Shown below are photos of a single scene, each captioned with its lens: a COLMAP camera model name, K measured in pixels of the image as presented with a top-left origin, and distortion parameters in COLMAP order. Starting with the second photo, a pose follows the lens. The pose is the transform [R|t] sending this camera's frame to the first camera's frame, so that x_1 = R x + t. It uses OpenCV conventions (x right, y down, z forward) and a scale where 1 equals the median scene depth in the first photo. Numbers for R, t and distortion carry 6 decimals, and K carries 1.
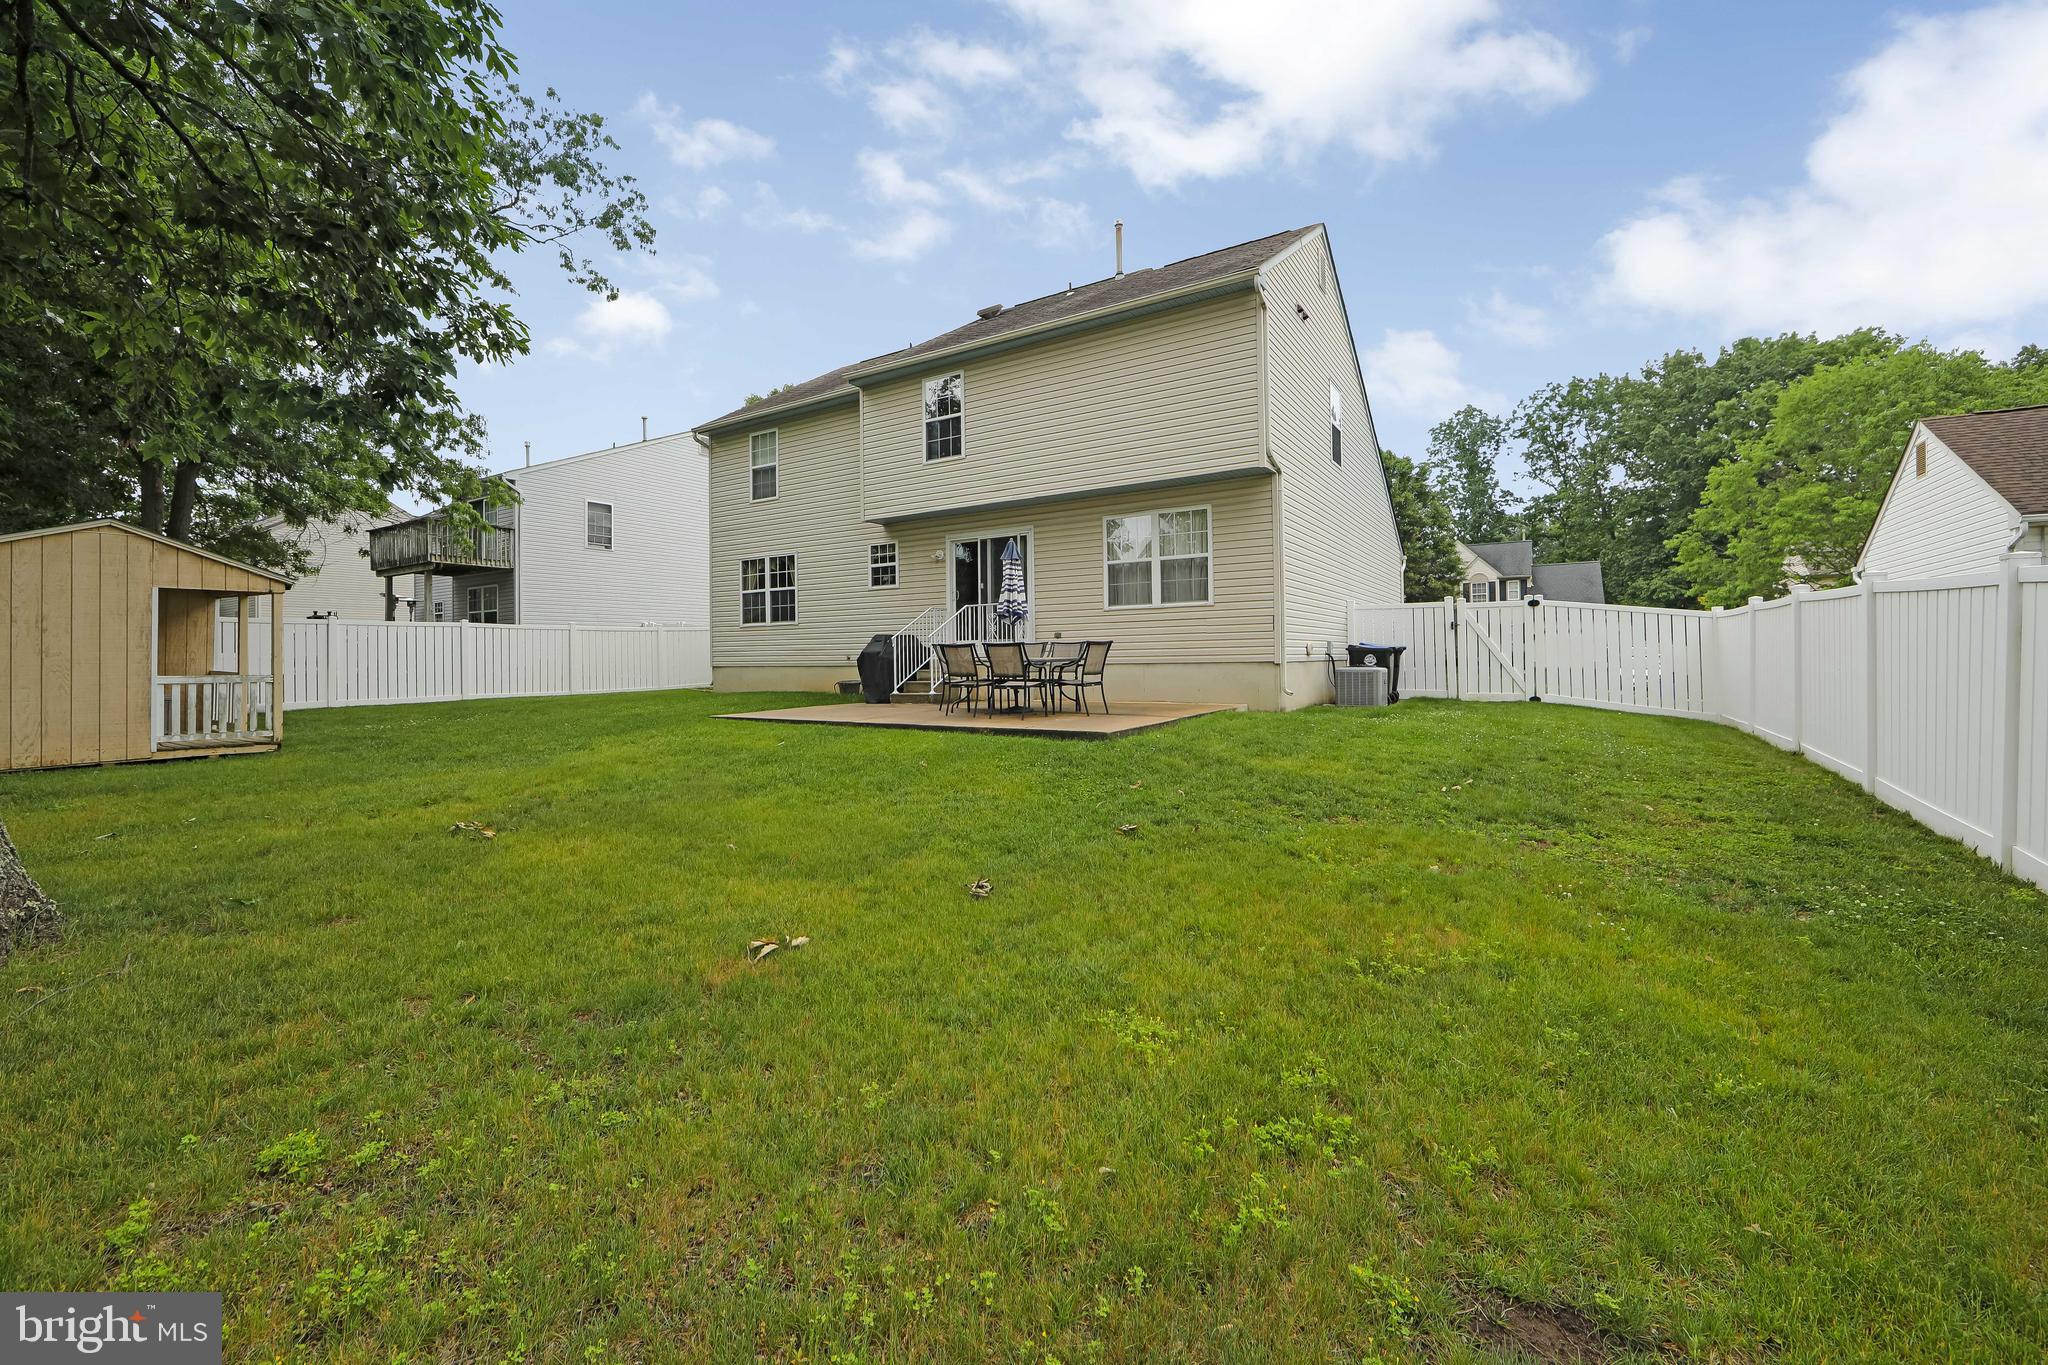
lens RADIAL K [[843.4, 0, 1020.7], [0, 843.4, 623.9], [0, 0, 1]] dist [-0.000397, 0.000212]
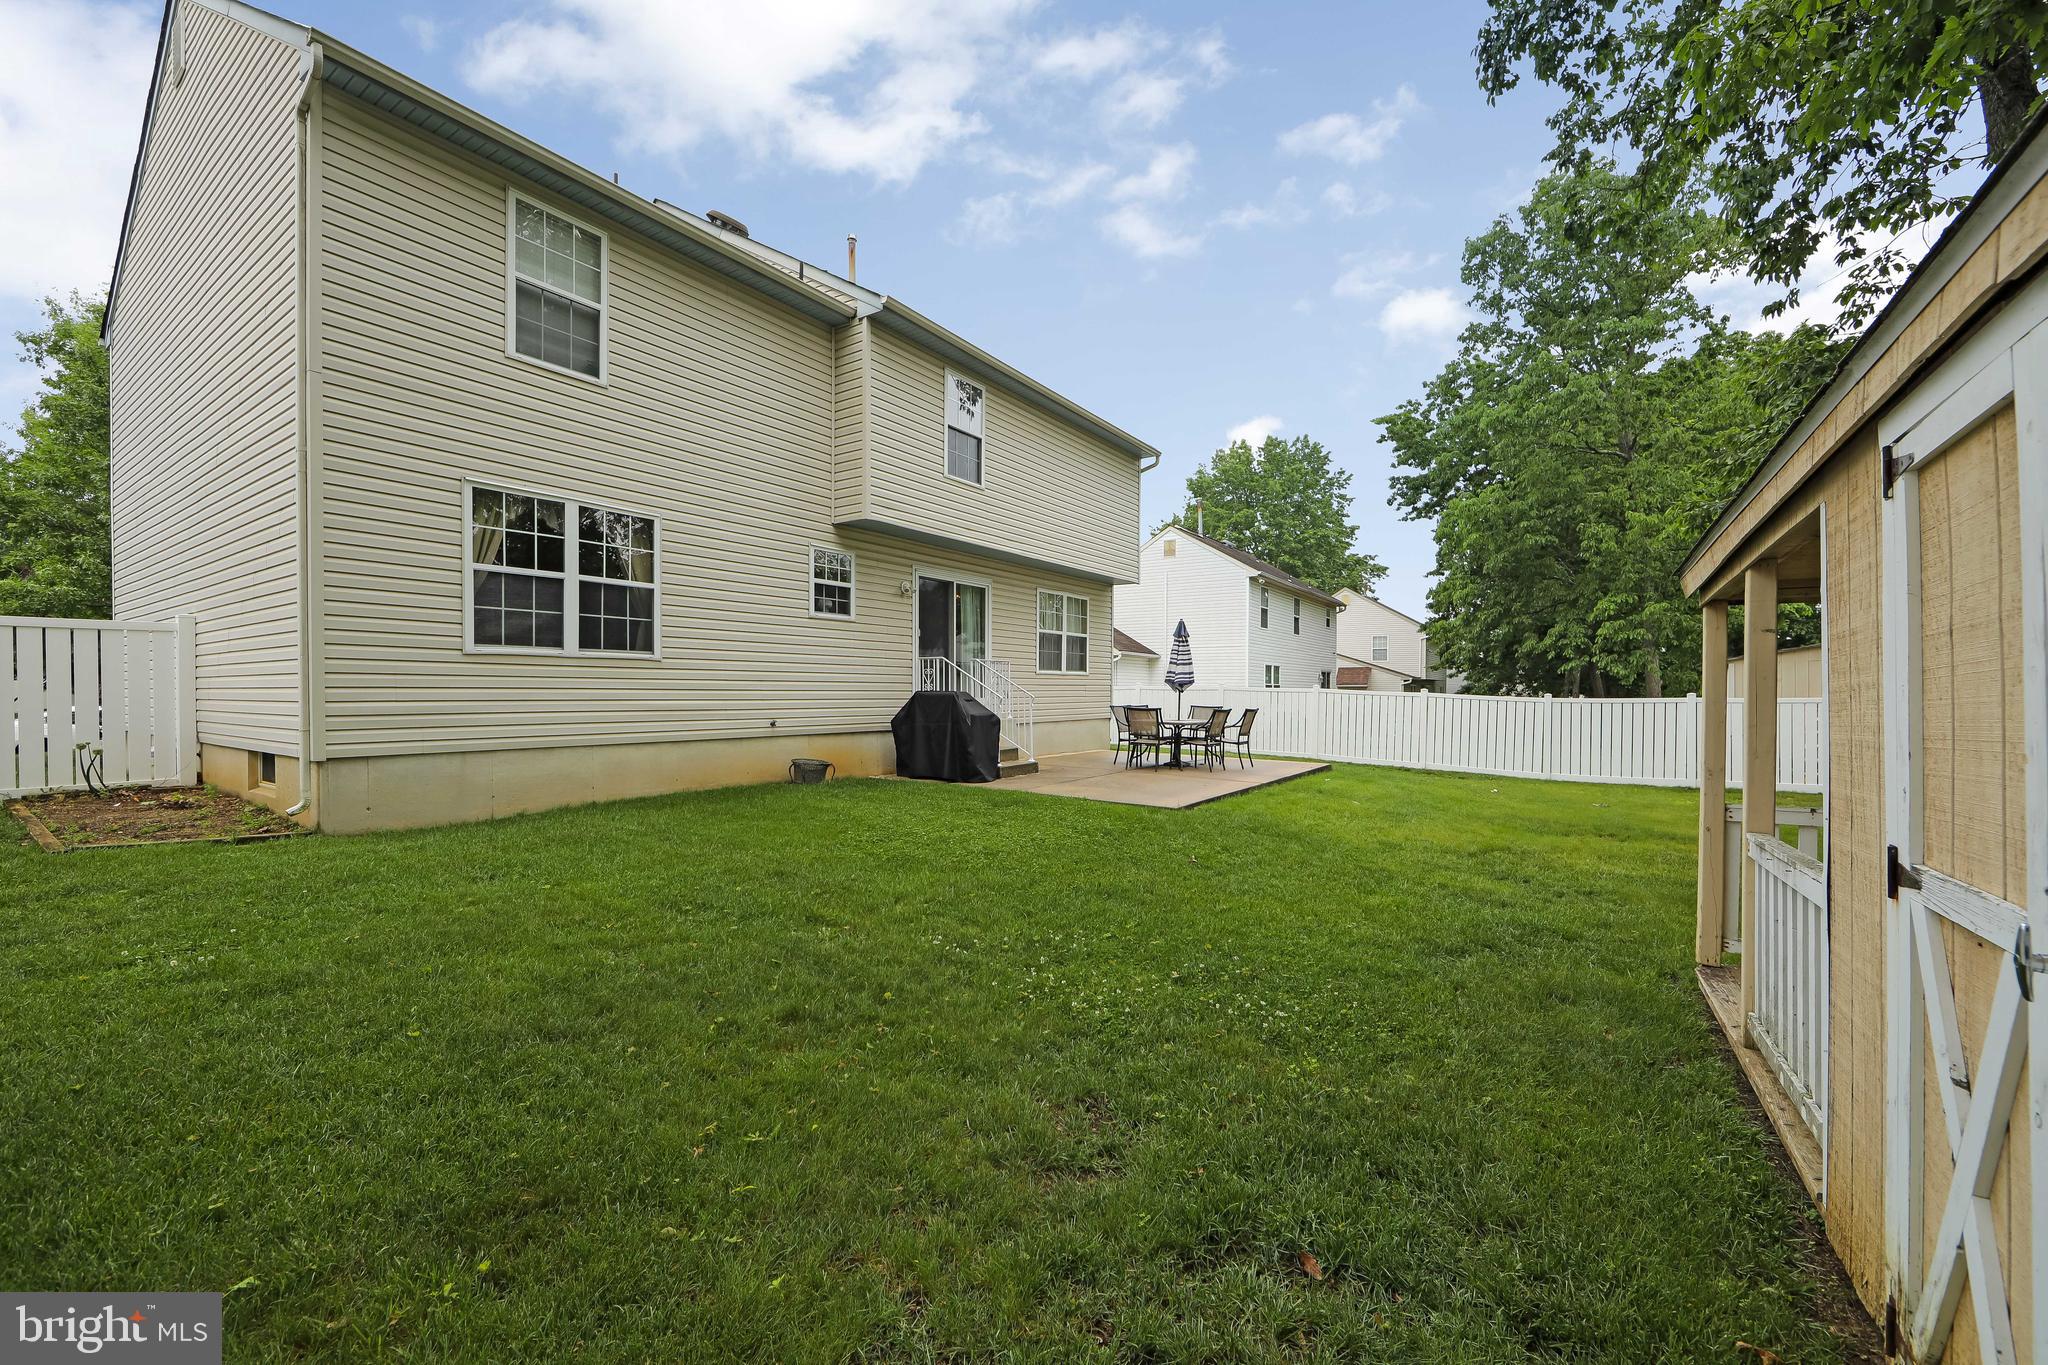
lens RADIAL K [[815.8, 0, 1027.5], [0, 815.8, 687.3], [0, 0, 1]] dist [-0.001235, -0.000047]
pose [[0.031123, 0.027375, 0.999141, -0.793524], [-0.030587, 0.999183, -0.026424, 0.024643], [-0.999047, -0.029739, 0.031935, 0.815790]]
